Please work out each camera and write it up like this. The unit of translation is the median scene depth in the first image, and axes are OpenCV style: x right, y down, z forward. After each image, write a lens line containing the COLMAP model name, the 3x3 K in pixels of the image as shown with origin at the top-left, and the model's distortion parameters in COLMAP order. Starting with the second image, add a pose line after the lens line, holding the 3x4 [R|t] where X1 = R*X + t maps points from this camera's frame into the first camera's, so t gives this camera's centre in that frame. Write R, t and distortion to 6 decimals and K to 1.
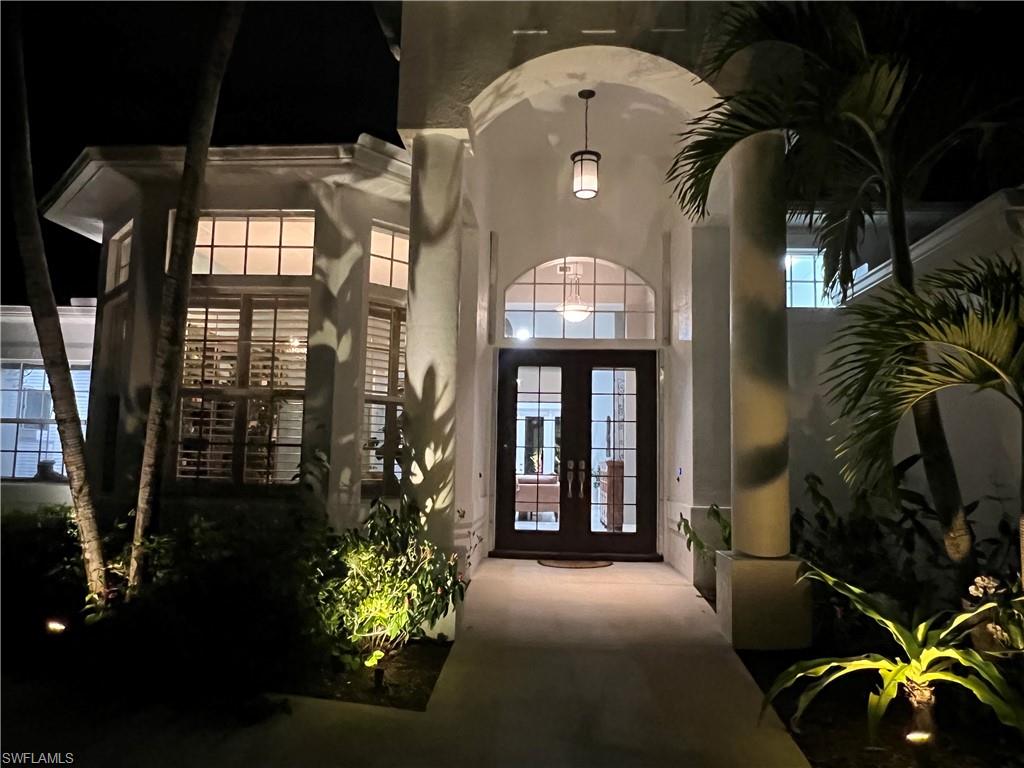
lens RADIAL K [[746.1, 0, 512.0], [0, 746.1, 384.0], [0, 0, 1]] dist [0.004208, -0.000316]
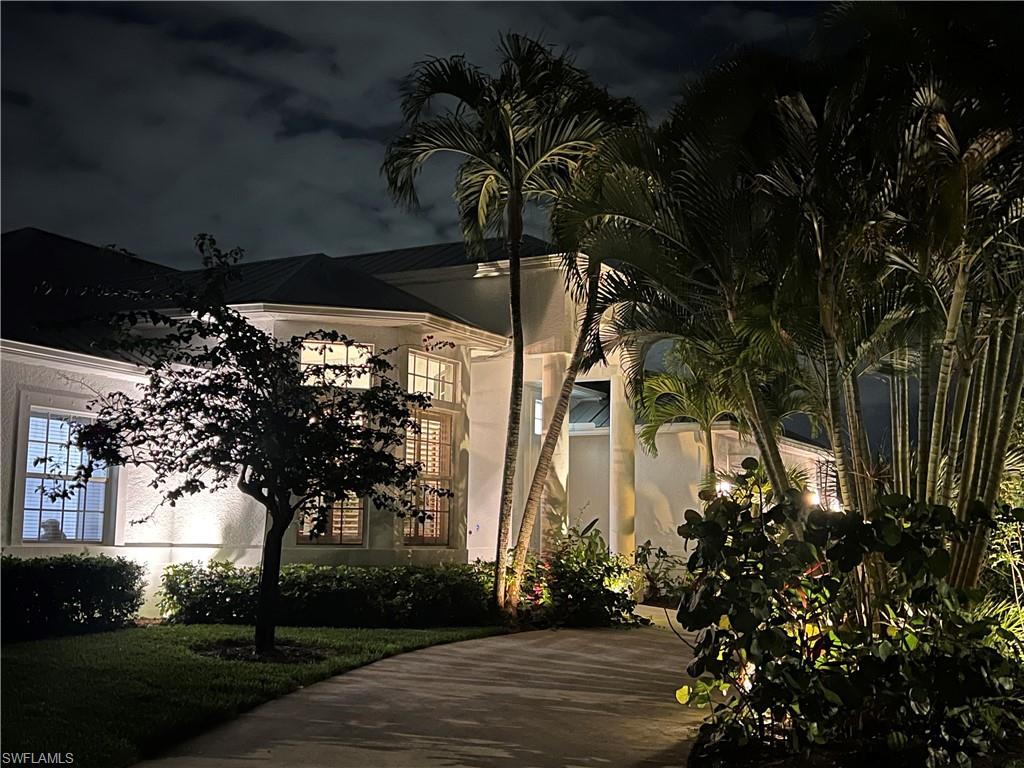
lens RADIAL K [[1229.2, 0, 512.0], [0, 1229.2, 384.0], [0, 0, 1]] dist [0.187079, -0.003622]
pose [[0.440937, 0.109335, 0.890854, -2.618837], [-0.094776, 0.992675, -0.074921, 0.002180], [-0.892520, -0.051396, 0.448070, -0.302507]]
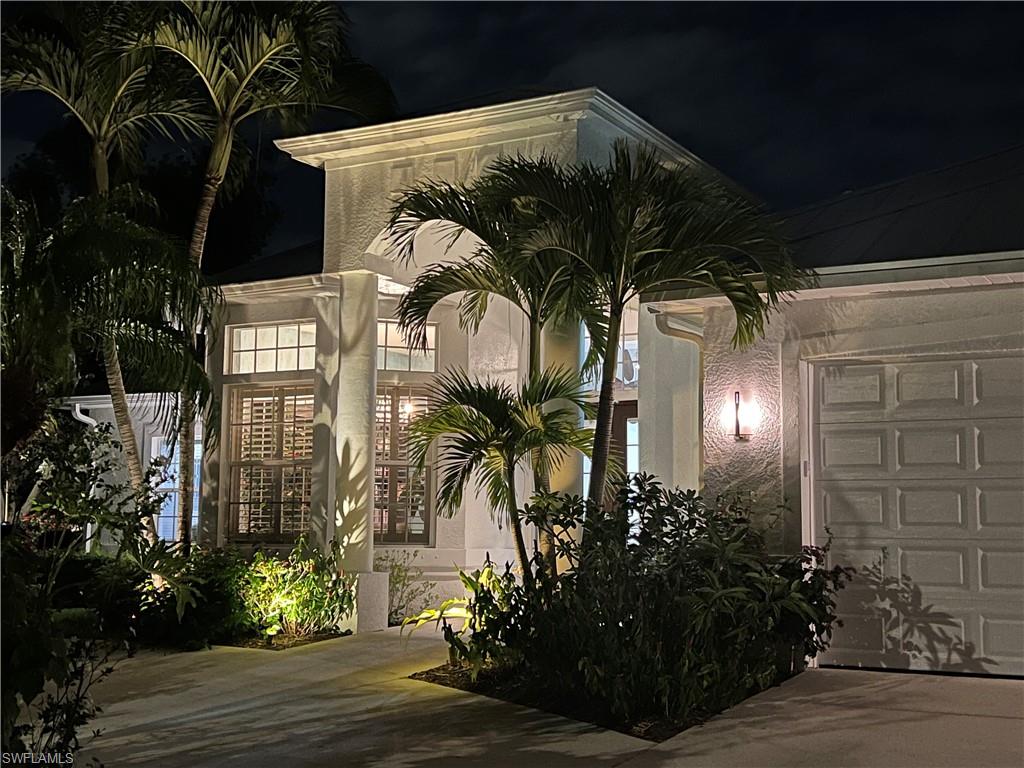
lens RADIAL K [[1349.1, 0, 512.0], [0, 1349.1, 384.0], [0, 0, 1]] dist [0.209127, -0.731963]
pose [[0.889701, -0.062479, -0.452247, 1.089075], [0.055003, 0.998045, -0.029676, -0.032776], [0.453218, 0.001528, 0.891399, -0.927305]]
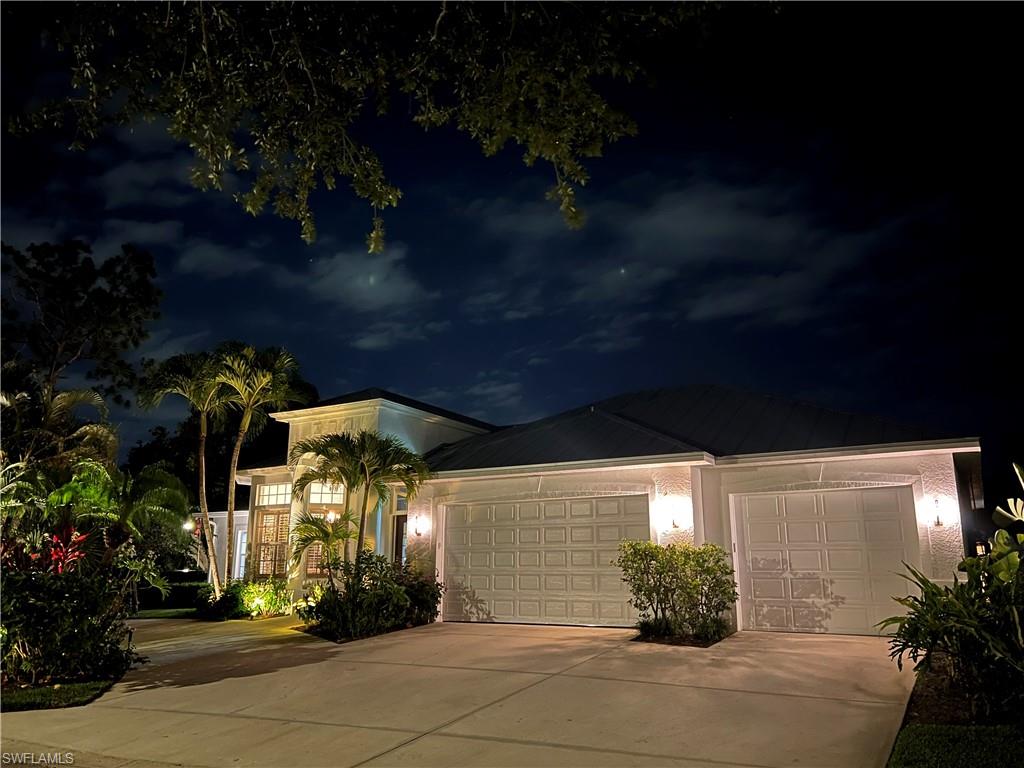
lens RADIAL K [[763.5, 0, 512.0], [0, 763.5, 384.0], [0, 0, 1]] dist [0.039259, -0.000743]
pose [[0.885480, -0.133067, -0.445217, 2.028984], [0.065867, 0.984389, -0.163215, -0.055109], [0.459985, 0.115198, 0.880422, -1.433360]]
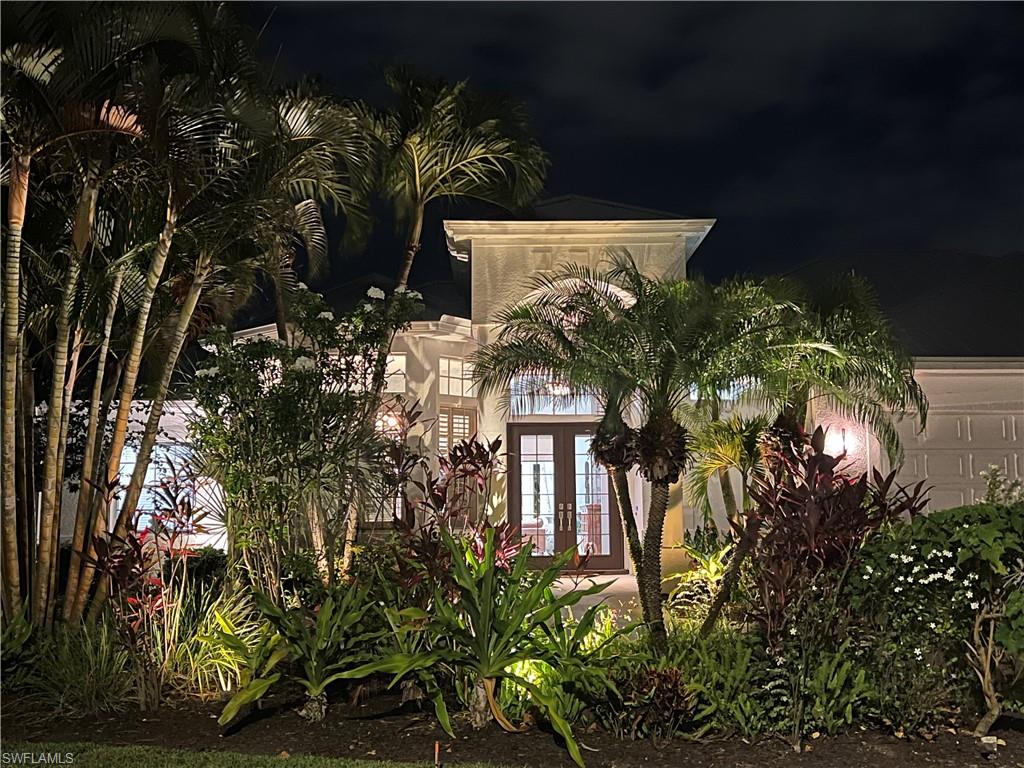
lens RADIAL K [[1229.2, 0, 512.0], [0, 1229.2, 384.0], [0, 0, 1]] dist [0.187079, -0.003622]
pose [[0.997164, -0.022026, 0.071957, -0.232256], [0.022438, 0.999736, -0.004925, -0.147391], [-0.071830, 0.006526, 0.997396, -1.715886]]
